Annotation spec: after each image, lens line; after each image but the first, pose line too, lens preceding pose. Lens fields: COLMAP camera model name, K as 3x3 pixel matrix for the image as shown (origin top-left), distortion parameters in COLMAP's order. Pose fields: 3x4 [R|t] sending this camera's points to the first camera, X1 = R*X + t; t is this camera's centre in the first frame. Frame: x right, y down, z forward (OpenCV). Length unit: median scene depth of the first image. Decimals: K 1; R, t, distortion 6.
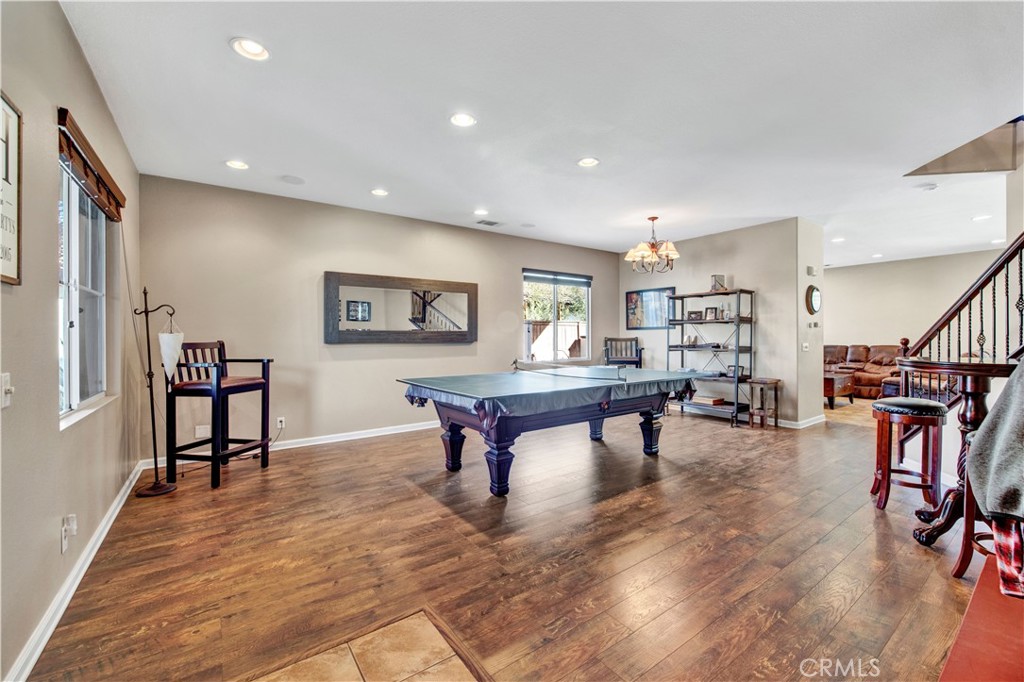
lens RADIAL K [[420.9, 0, 516.8], [0, 420.9, 343.4], [0, 0, 1]] dist [-0.000810, -0.004490]
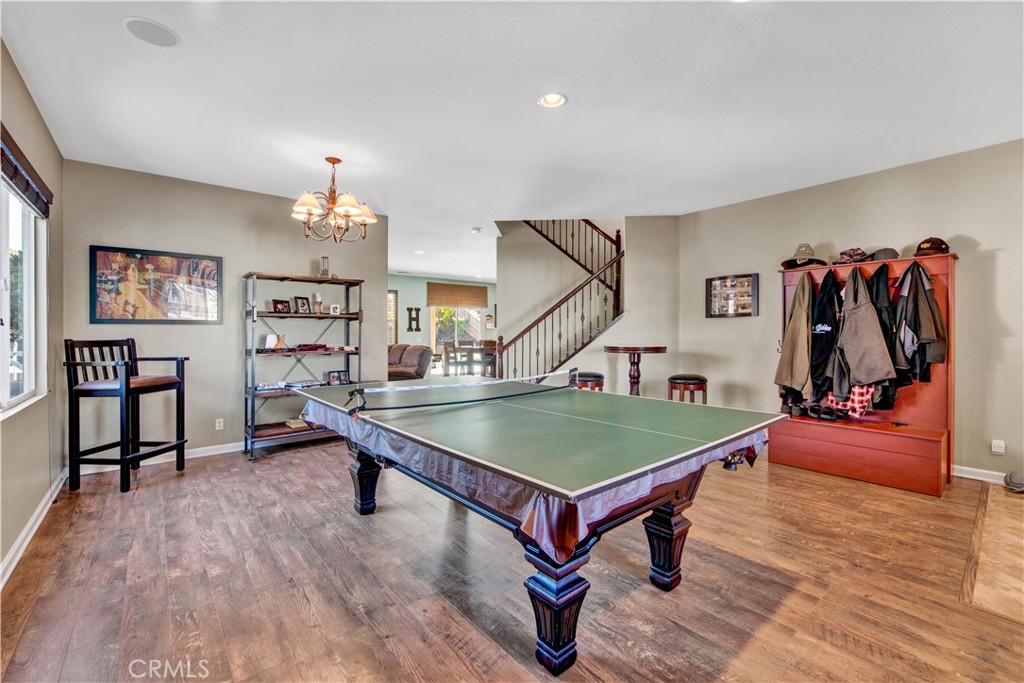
lens RADIAL K [[420.9, 0, 516.8], [0, 420.9, 343.9], [0, 0, 1]] dist [-0.000810, -0.004490]
pose [[-0.075486, -0.041100, 0.996299, -0.733302], [0.014199, 0.999005, 0.042287, -0.055259], [-0.997046, 0.017338, -0.074827, 1.402456]]
